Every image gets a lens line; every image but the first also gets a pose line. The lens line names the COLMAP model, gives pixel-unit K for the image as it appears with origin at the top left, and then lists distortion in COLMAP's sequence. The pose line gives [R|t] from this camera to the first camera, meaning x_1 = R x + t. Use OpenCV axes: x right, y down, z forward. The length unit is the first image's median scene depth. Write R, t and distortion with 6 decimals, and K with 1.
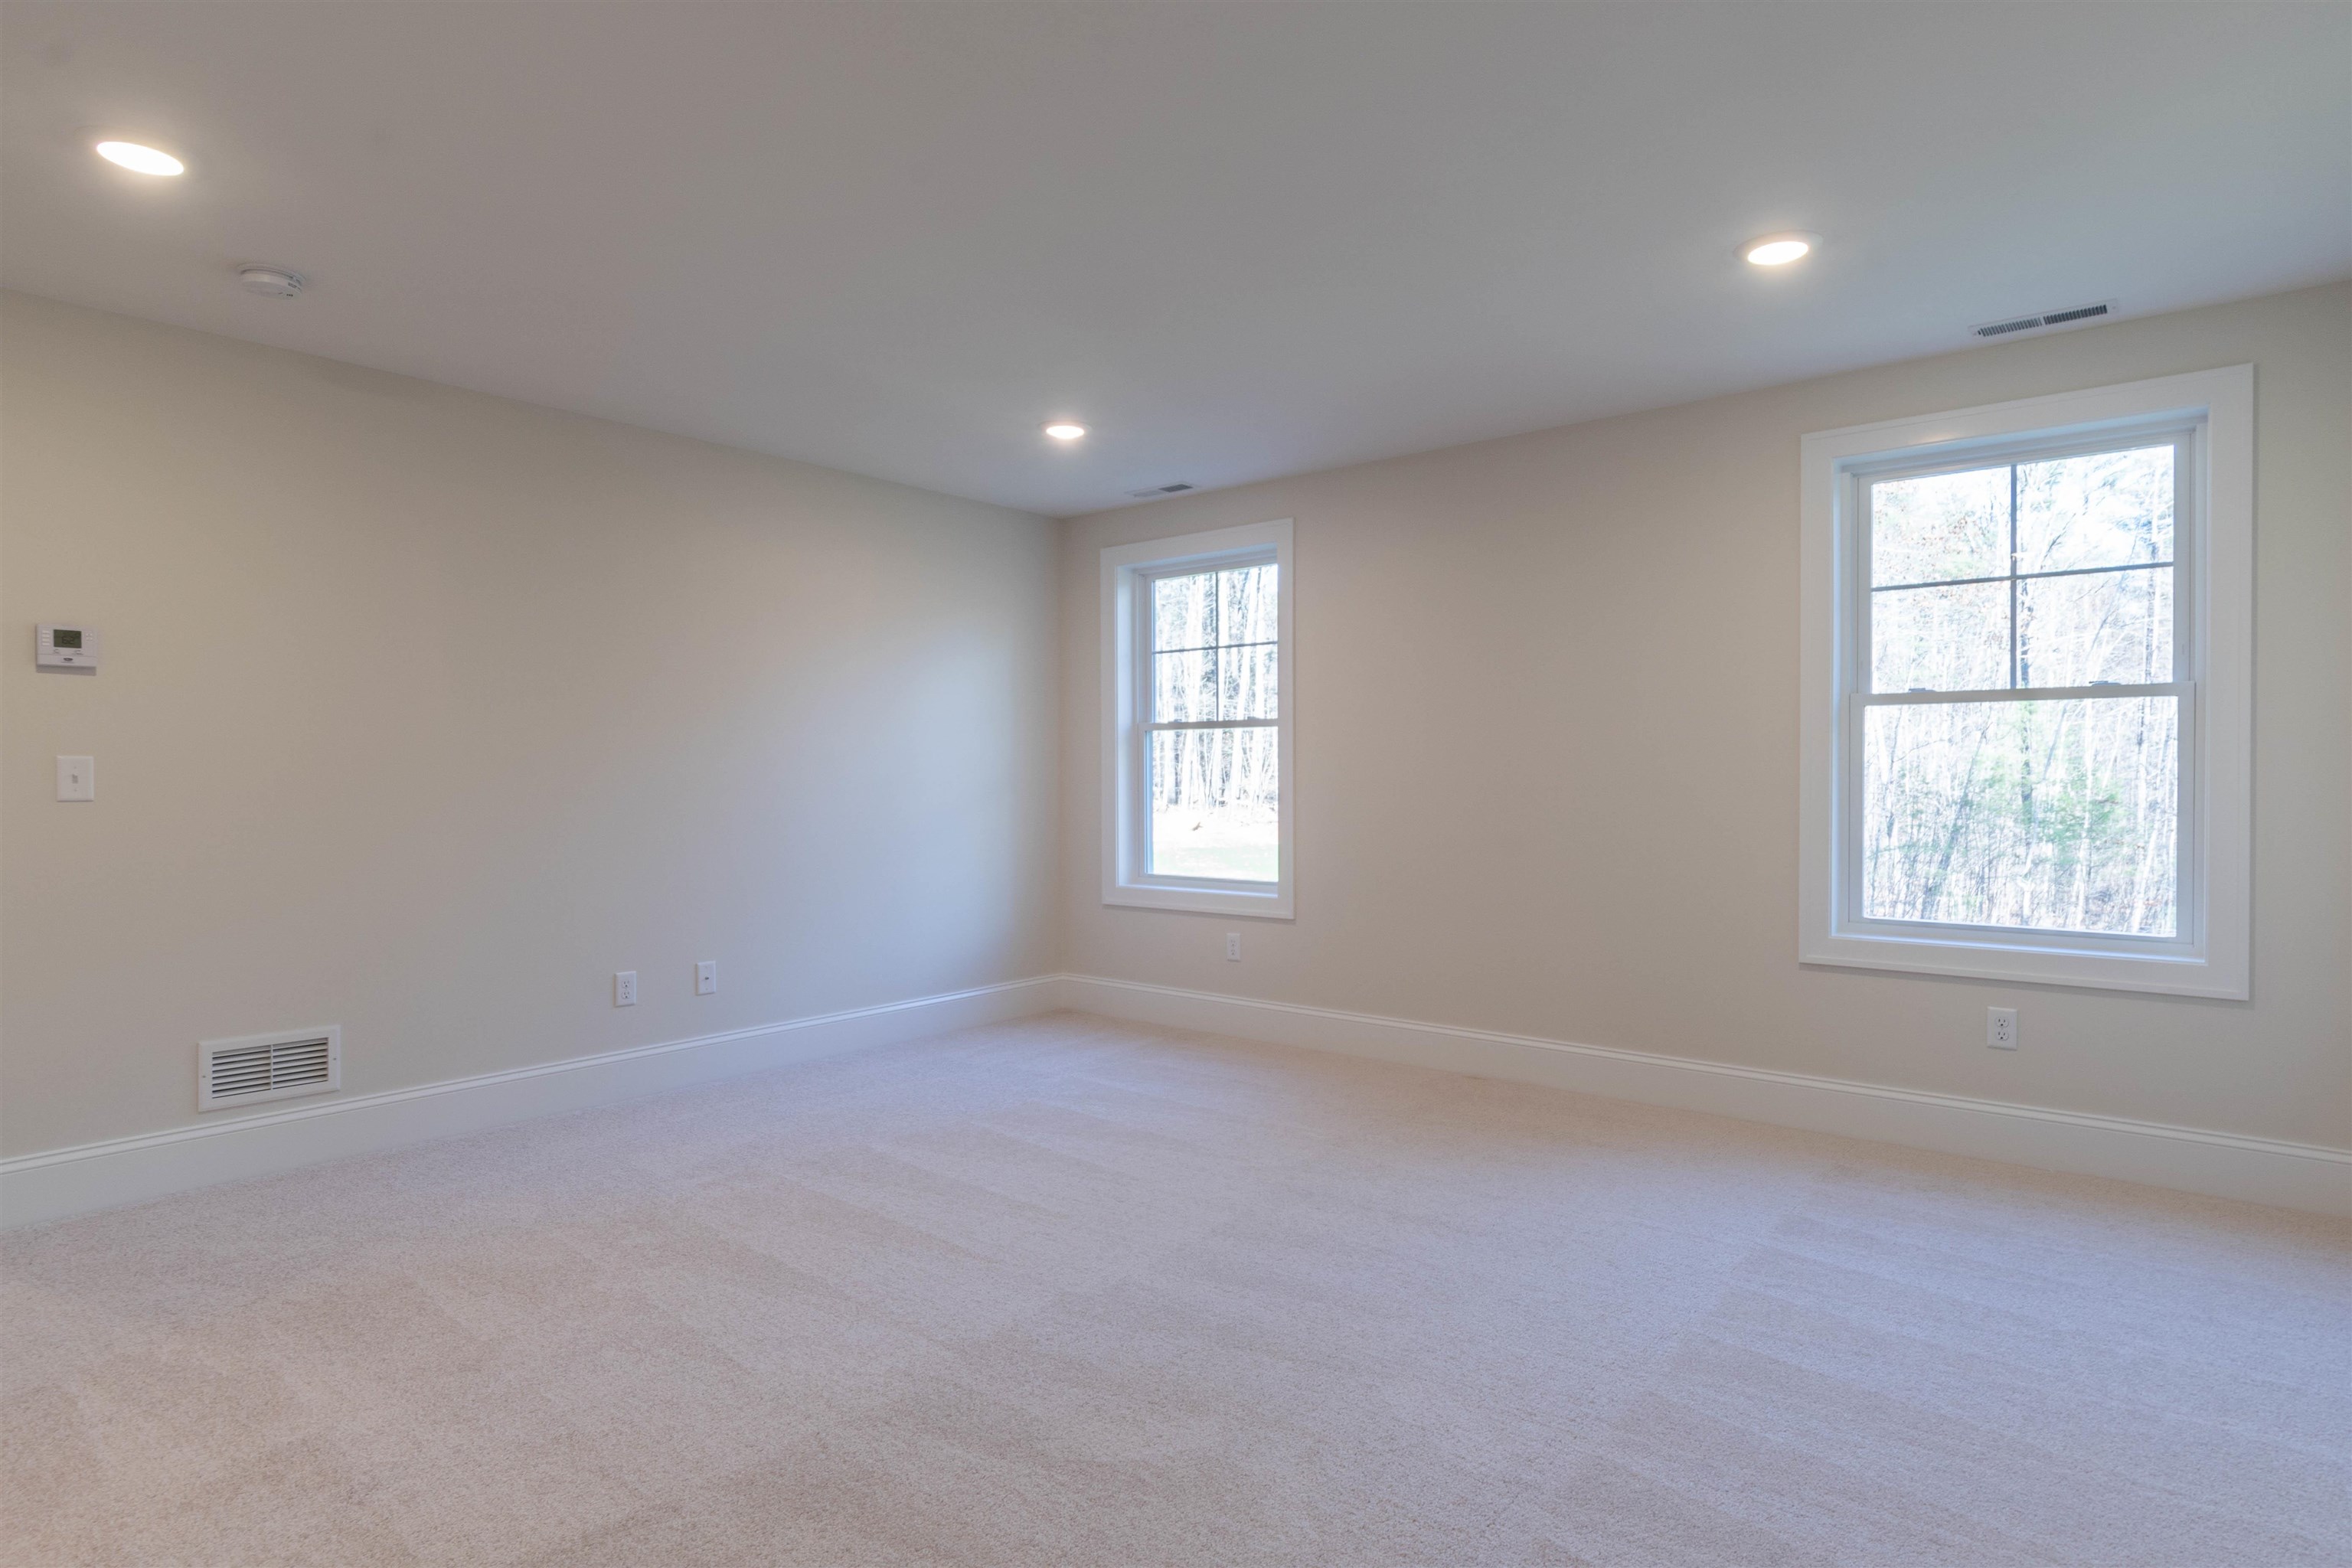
lens RADIAL K [[1198.7, 0, 1183.1], [0, 1198.7, 777.3], [0, 0, 1]] dist [-0.001768, 0.000179]
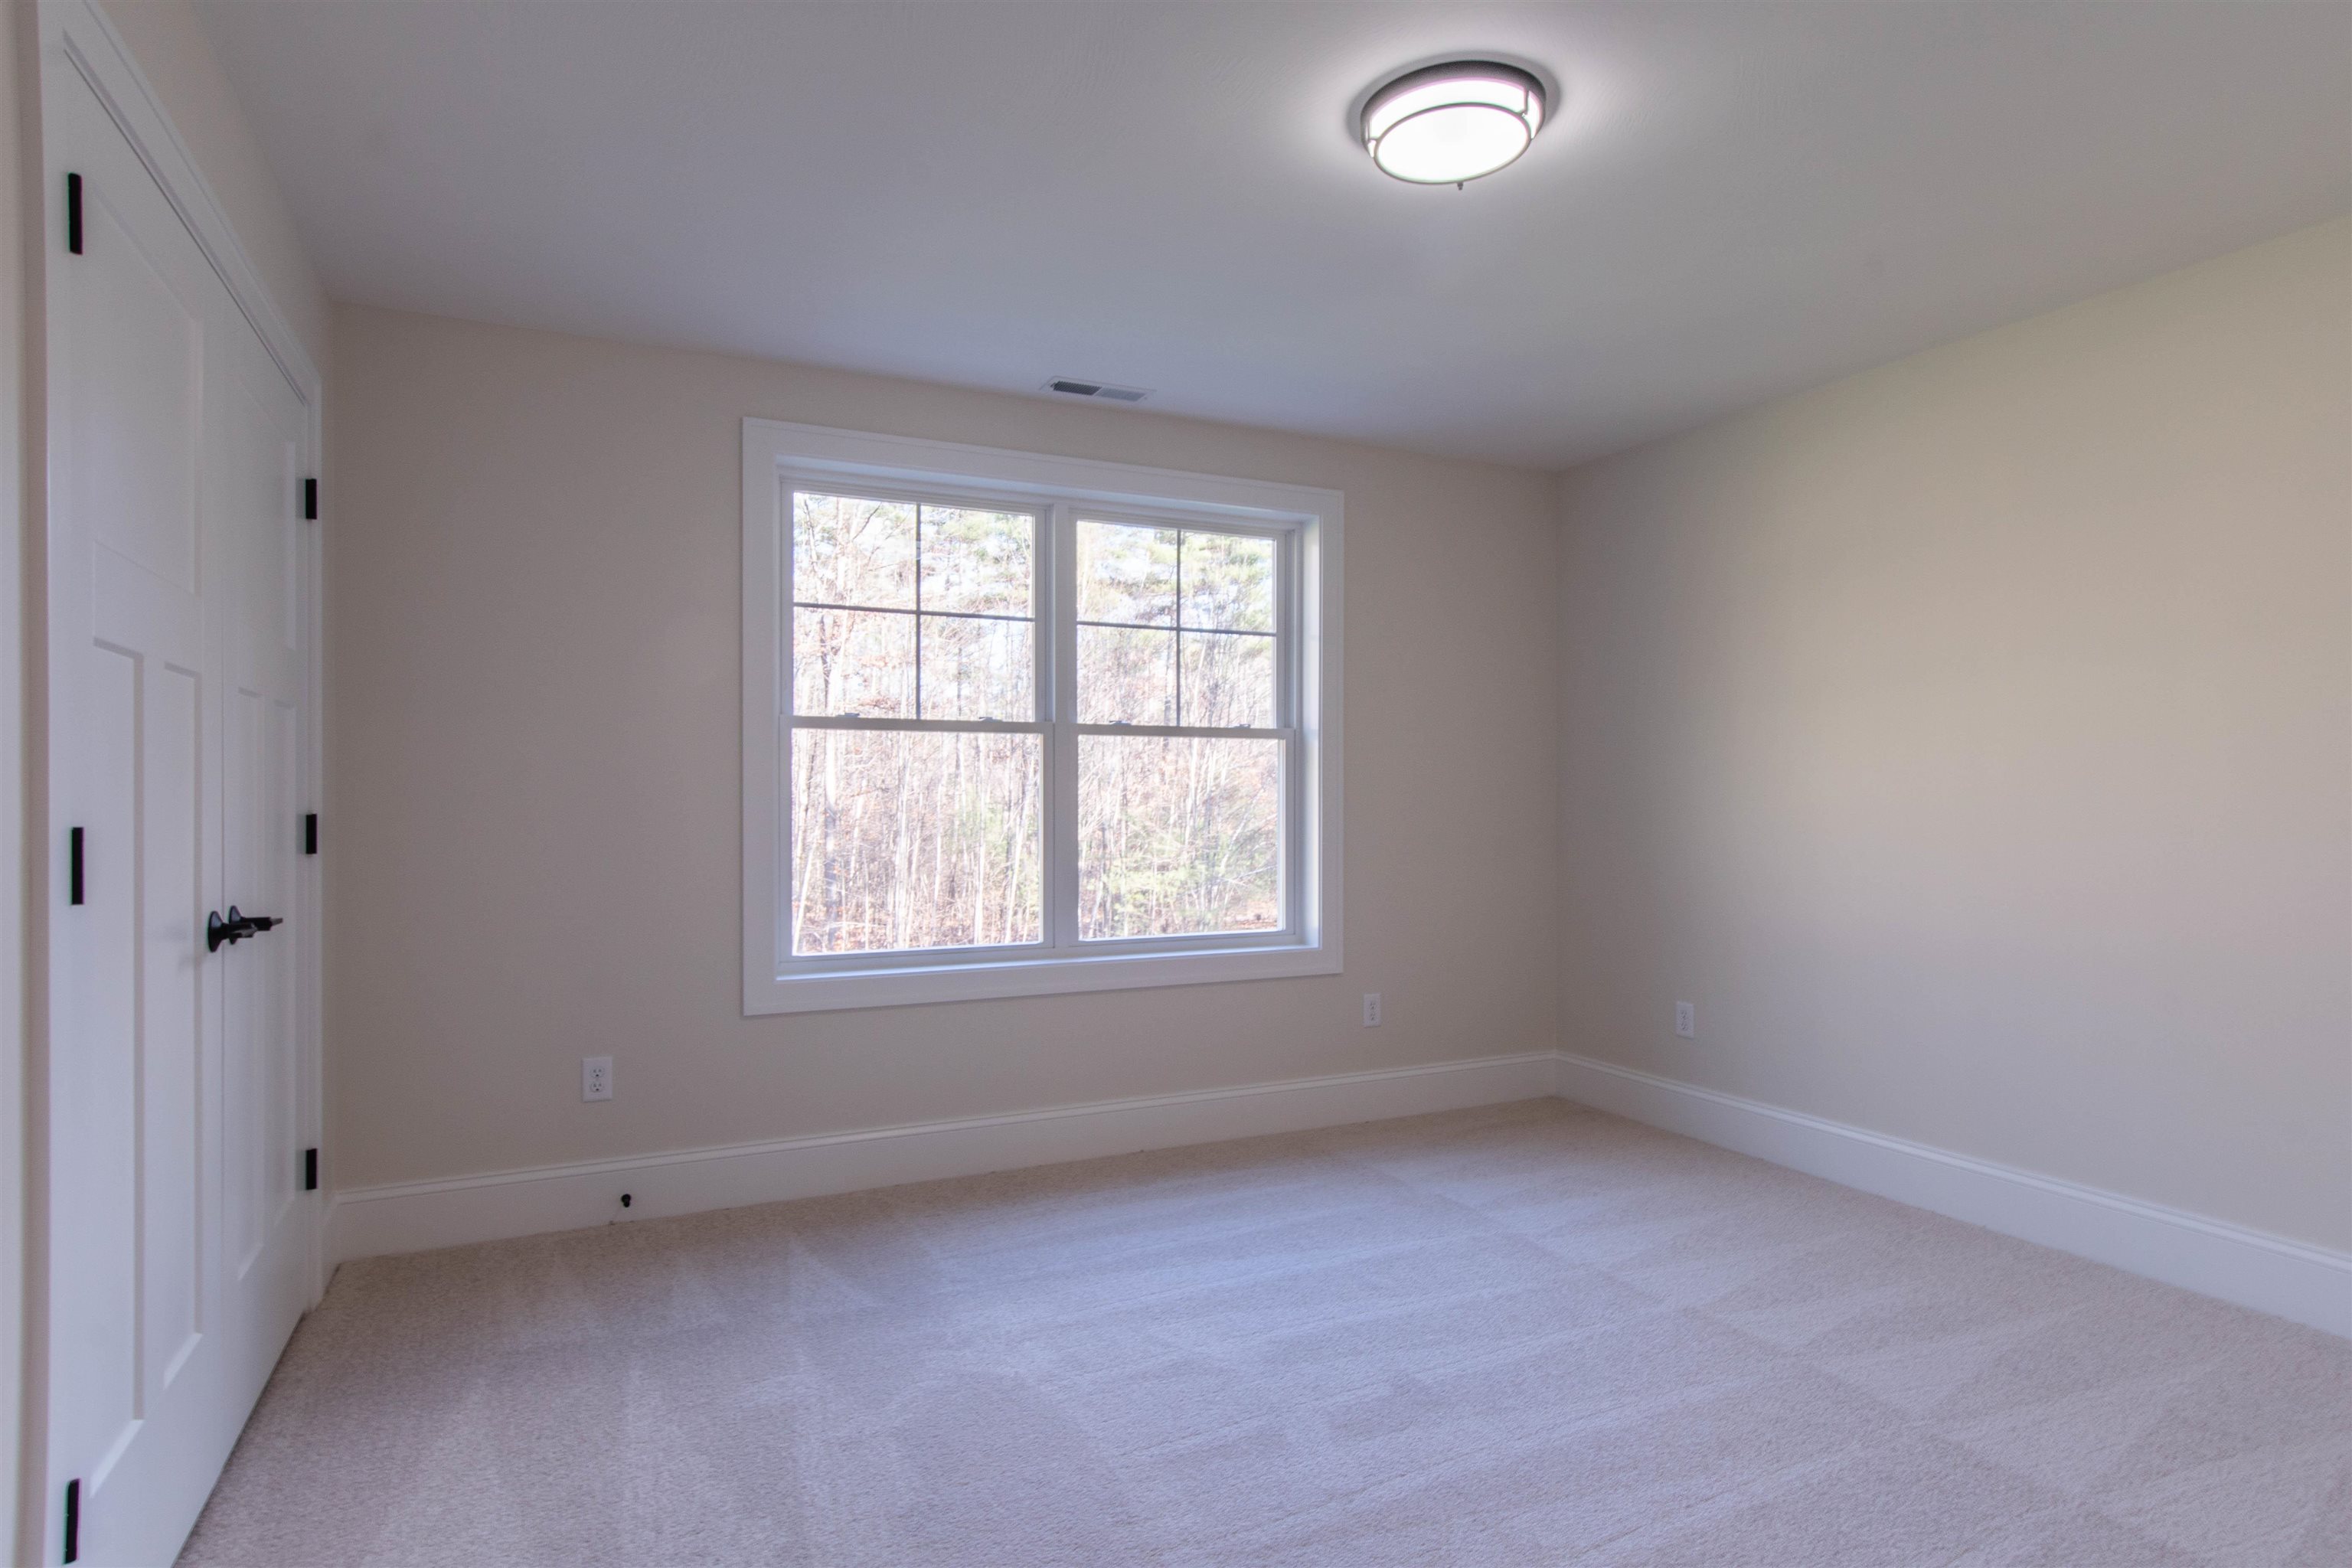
lens RADIAL K [[1461.8, 0, 1175.9], [0, 1461.8, 786.9], [0, 0, 1]] dist [0.056344, 0.000351]
pose [[0.395822, 0.009829, 0.918275, -0.546779], [0.003108, 0.999923, -0.012043, 0.000510], [-0.918322, 0.007621, 0.395761, 0.425964]]
